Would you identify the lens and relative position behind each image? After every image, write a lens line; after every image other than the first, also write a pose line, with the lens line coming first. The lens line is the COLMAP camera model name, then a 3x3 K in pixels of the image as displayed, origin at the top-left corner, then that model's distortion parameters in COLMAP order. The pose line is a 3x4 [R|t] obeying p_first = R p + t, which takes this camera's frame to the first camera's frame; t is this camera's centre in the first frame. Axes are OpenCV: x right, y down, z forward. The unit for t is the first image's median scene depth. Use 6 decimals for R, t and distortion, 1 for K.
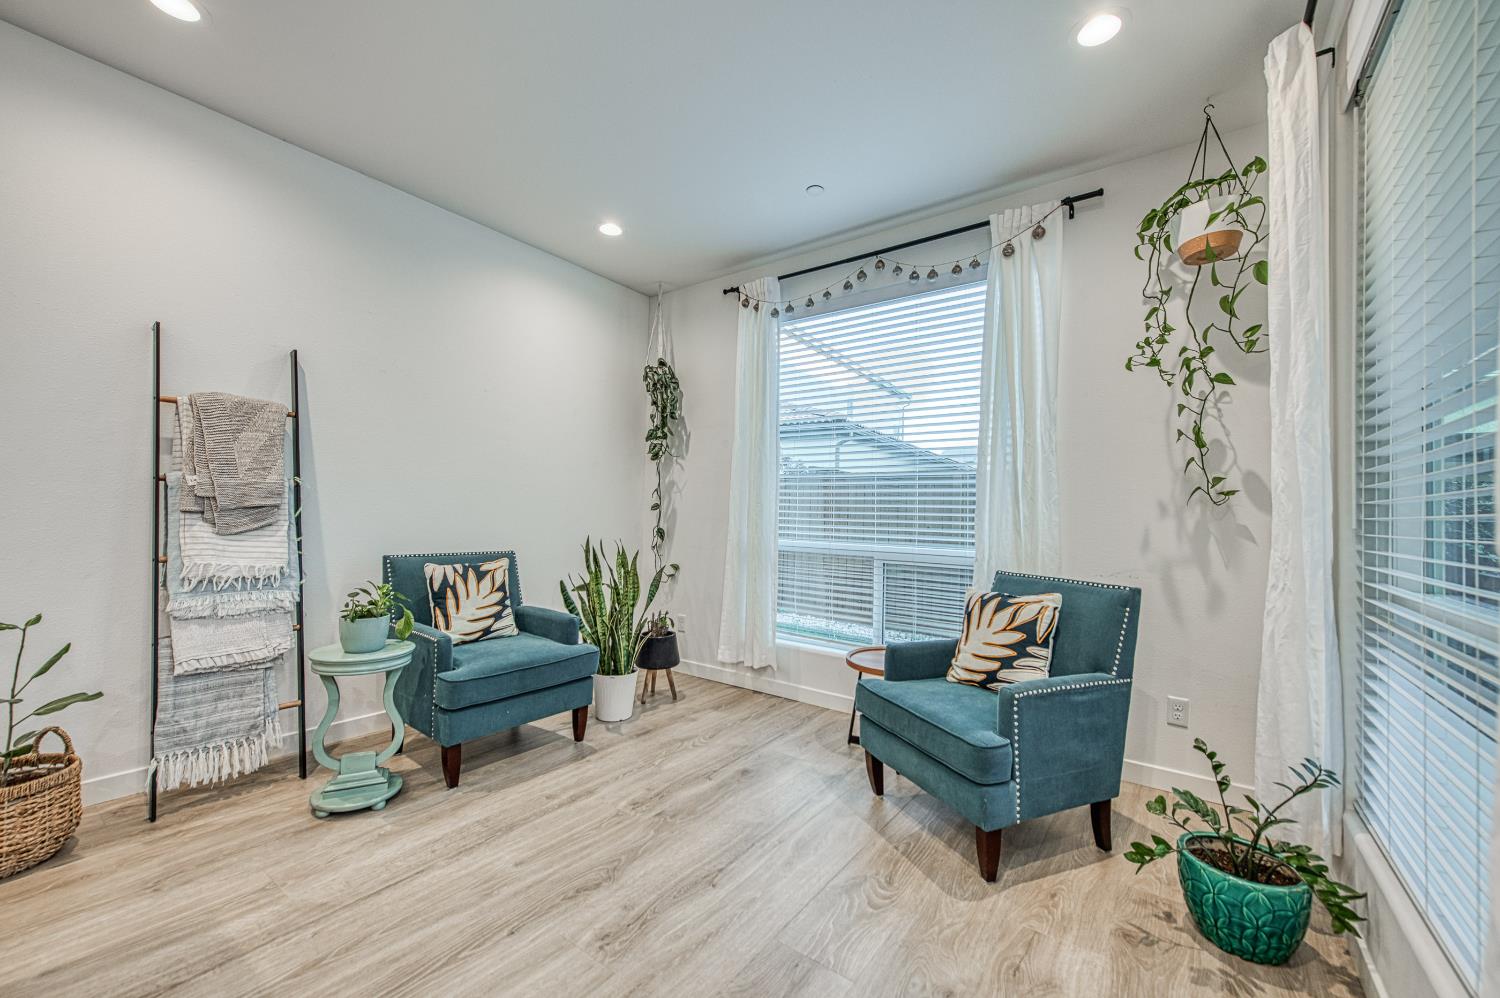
lens RADIAL K [[590.2, 0, 753.1], [0, 590.2, 504.4], [0, 0, 1]] dist [-0.009448, -0.000212]
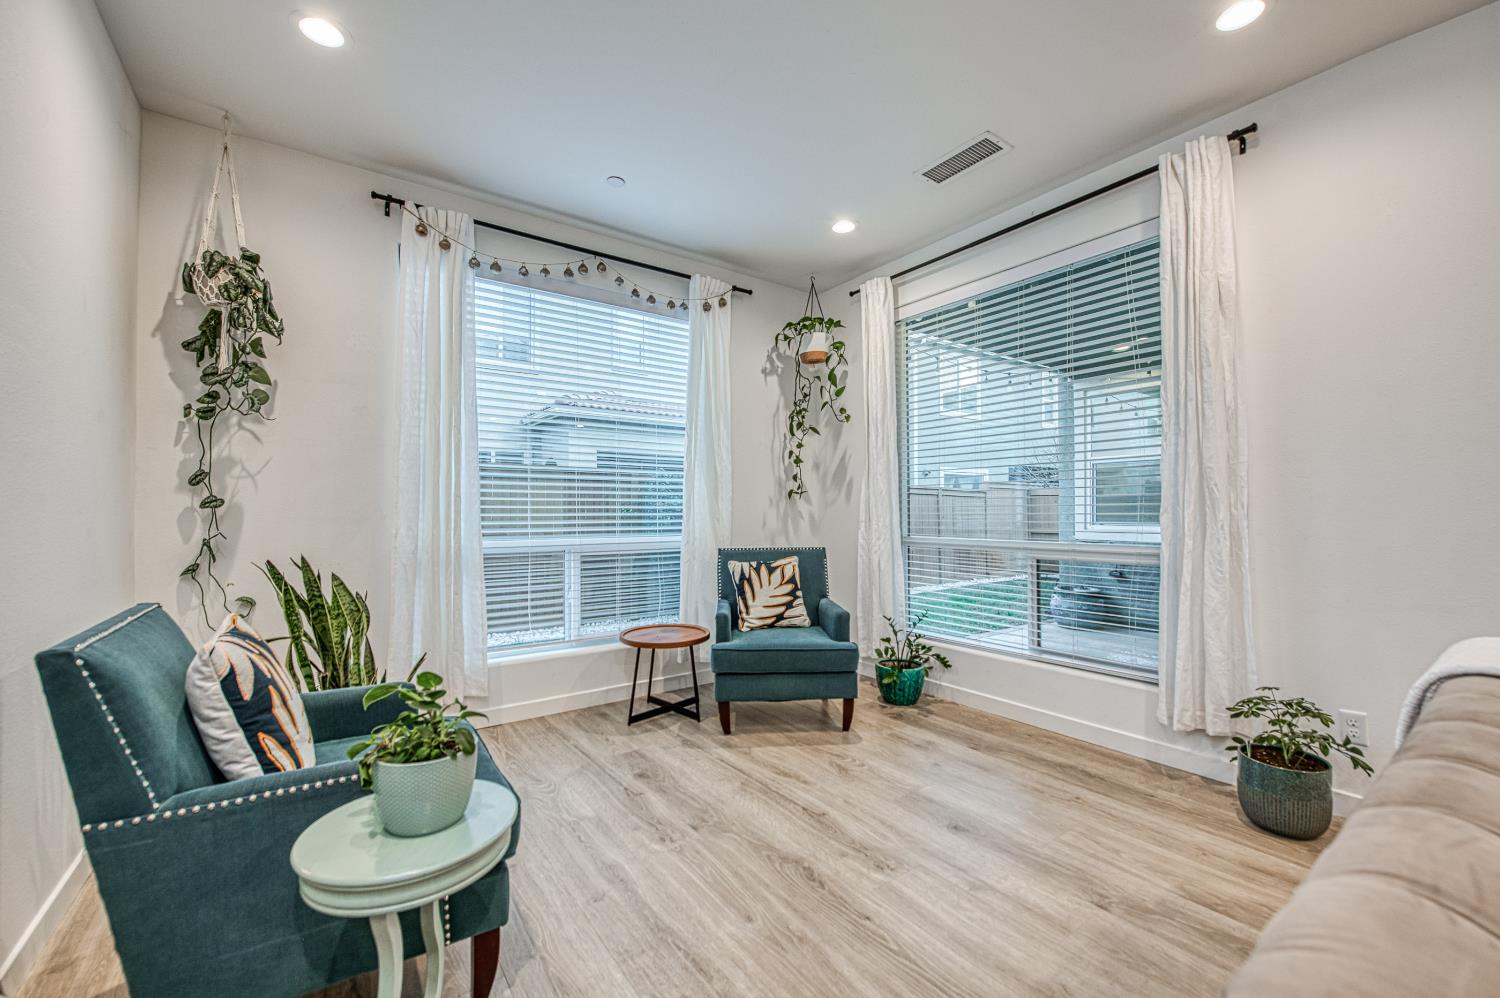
lens RADIAL K [[598.9, 0, 743.2], [0, 598.9, 506.5], [0, 0, 1]] dist [-0.003720, -0.000259]
pose [[0.305344, 0.000186, 0.952242, -0.795757], [0.009192, 0.999953, -0.003143, 0.023197], [-0.952198, 0.009713, 0.305328, 0.494874]]
